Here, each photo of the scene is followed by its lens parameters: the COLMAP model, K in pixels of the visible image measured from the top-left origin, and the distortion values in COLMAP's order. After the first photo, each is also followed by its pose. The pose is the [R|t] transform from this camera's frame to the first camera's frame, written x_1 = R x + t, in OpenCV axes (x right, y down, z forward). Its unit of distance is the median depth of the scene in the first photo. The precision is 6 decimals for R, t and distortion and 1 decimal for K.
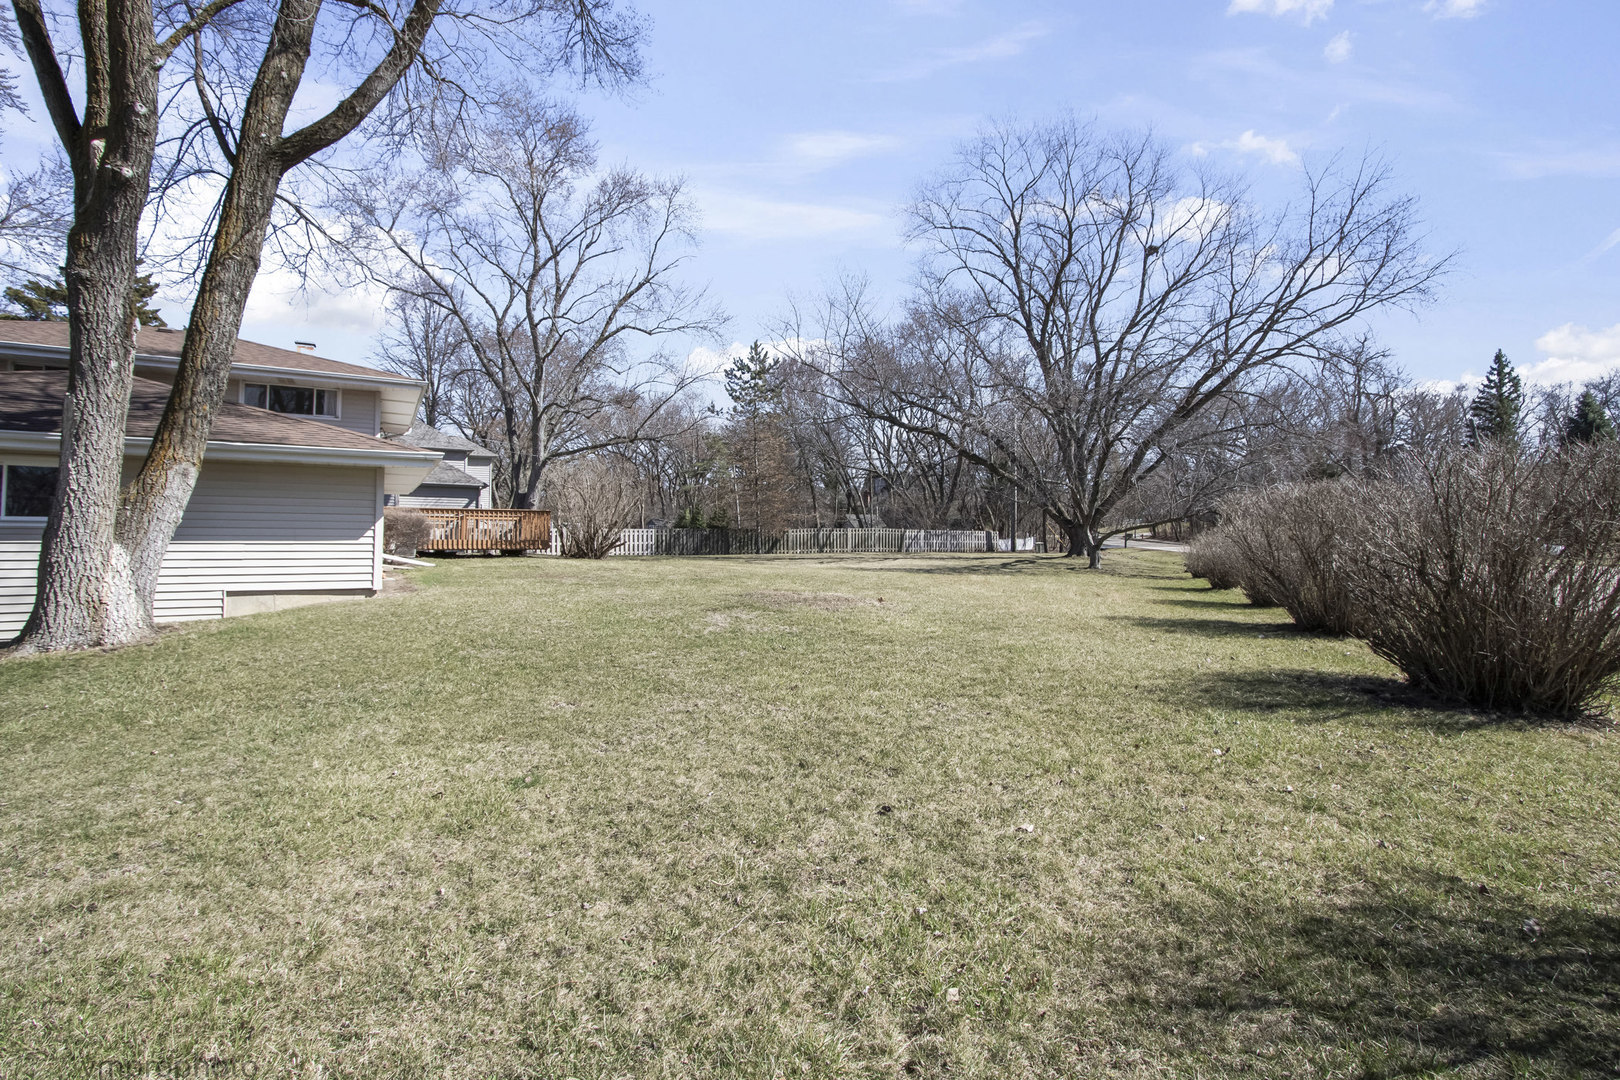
lens RADIAL K [[760.8, 0, 812.8], [0, 760.8, 533.9], [0, 0, 1]] dist [-0.011733, -0.000857]
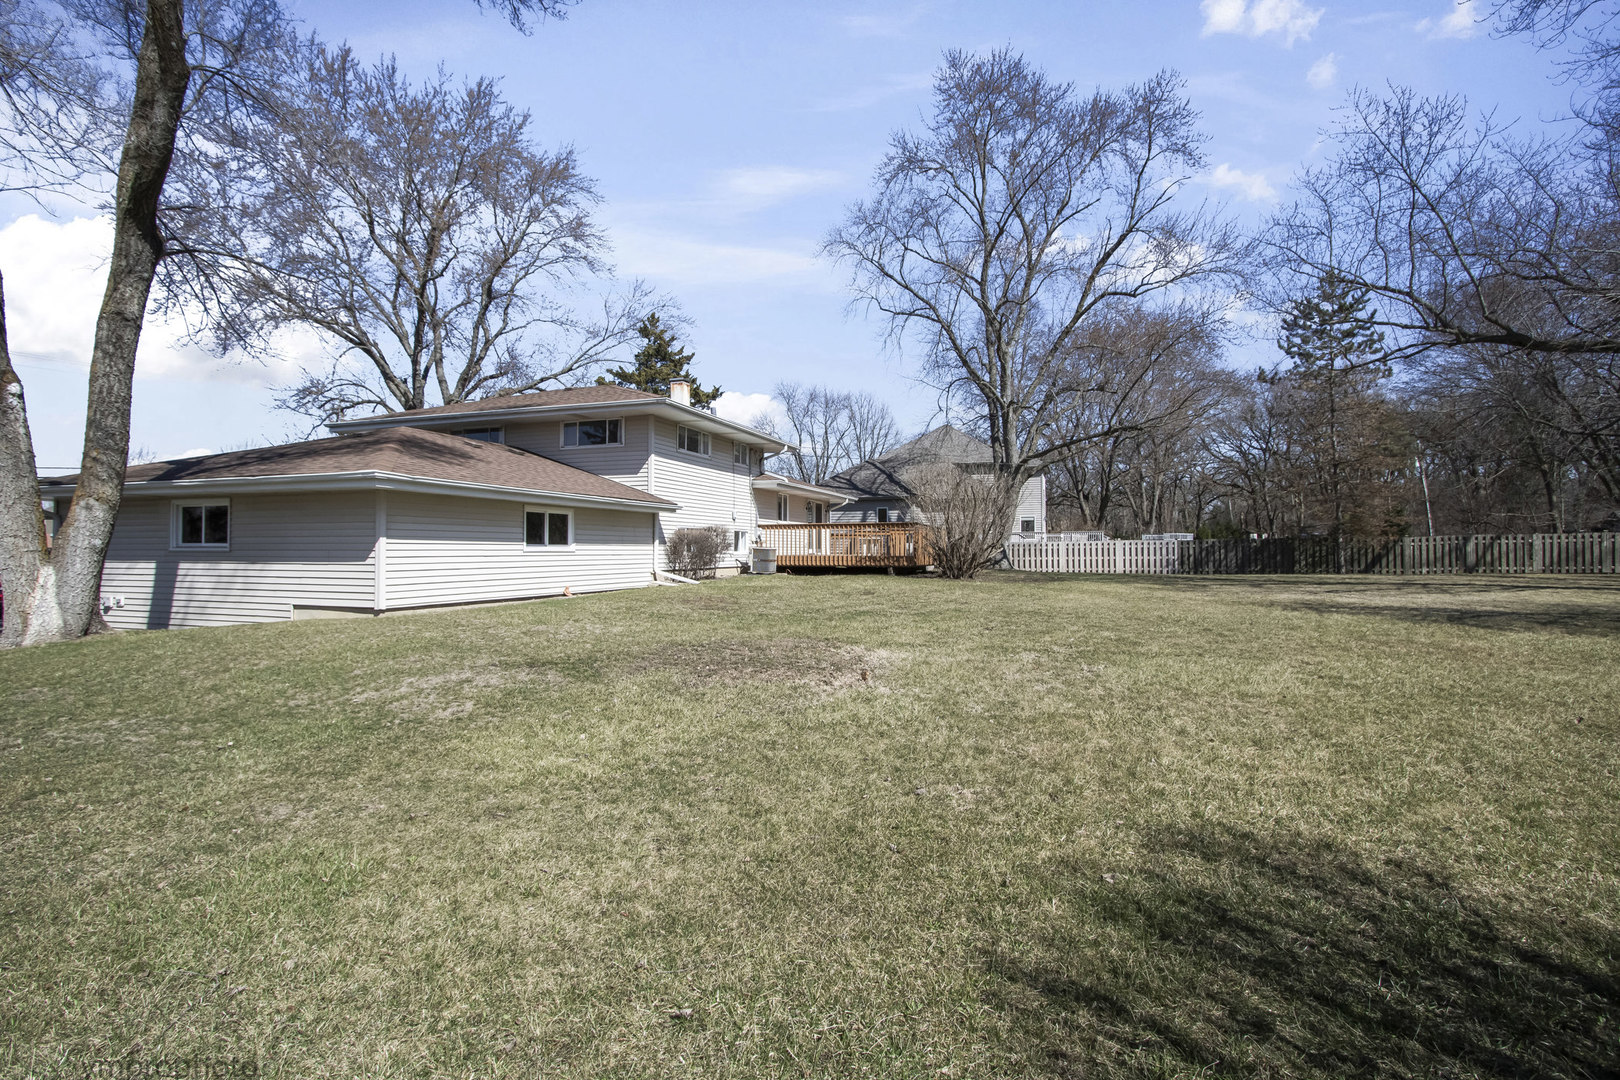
lens RADIAL K [[760.8, 0, 808.4], [0, 760.8, 550.8], [0, 0, 1]] dist [-0.011733, -0.000857]
pose [[0.650192, -0.002965, -0.759764, 0.168243], [0.007830, 0.999965, 0.002798, -0.001219], [0.759730, -0.007768, 0.650193, 0.224820]]
